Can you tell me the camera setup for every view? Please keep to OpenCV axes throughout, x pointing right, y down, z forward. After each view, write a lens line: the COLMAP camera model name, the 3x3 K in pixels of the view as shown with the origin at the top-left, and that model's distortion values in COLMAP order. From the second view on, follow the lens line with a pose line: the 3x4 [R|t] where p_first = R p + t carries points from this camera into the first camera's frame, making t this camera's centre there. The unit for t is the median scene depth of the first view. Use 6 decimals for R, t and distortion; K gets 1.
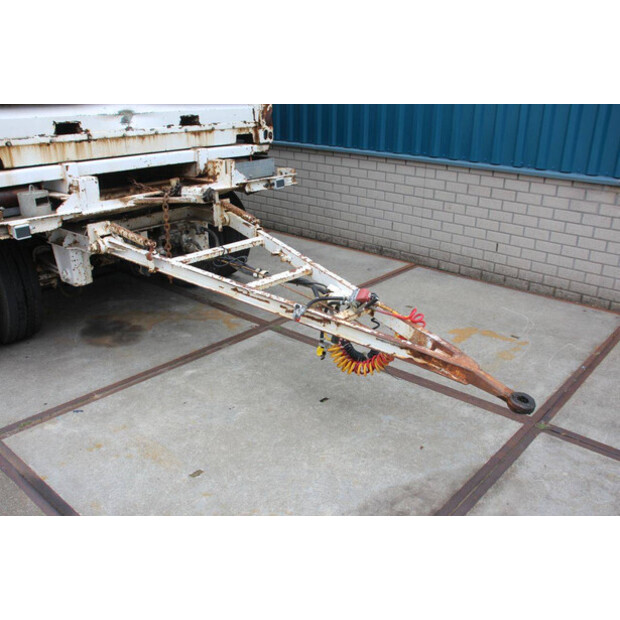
lens RADIAL K [[576.2, 0, 288.7], [0, 576.2, 309.4], [0, 0, 1]] dist [-0.152849, 0.224163]
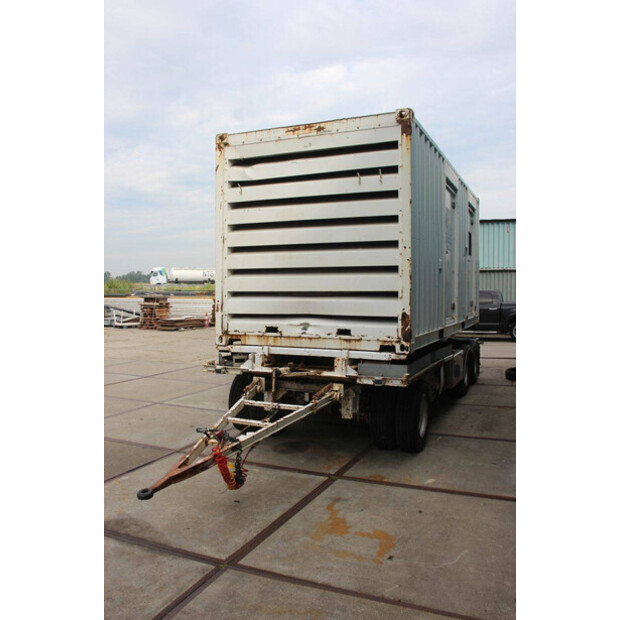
lens RADIAL K [[512.8, 0, 310.0], [0, 512.8, 310.0], [0, 0, 1]] dist [-0.161858, 0.142448]
pose [[0.337611, 0.031157, -0.940770, 1.157259], [-0.349221, 0.932268, -0.094448, -0.225550], [0.874107, 0.360423, 0.325625, 0.432680]]
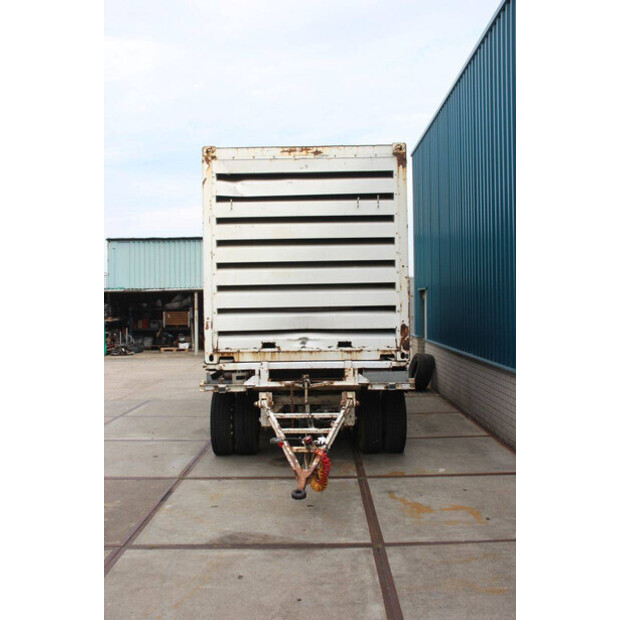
lens RADIAL K [[586.7, 0, 298.2], [0, 586.7, 309.5], [0, 0, 1]] dist [-0.131678, 0.227462]
pose [[0.662227, -0.014289, -0.749167, 1.065842], [-0.262725, 0.931917, -0.250011, 0.045723], [0.701734, 0.362389, 0.613387, -0.217295]]
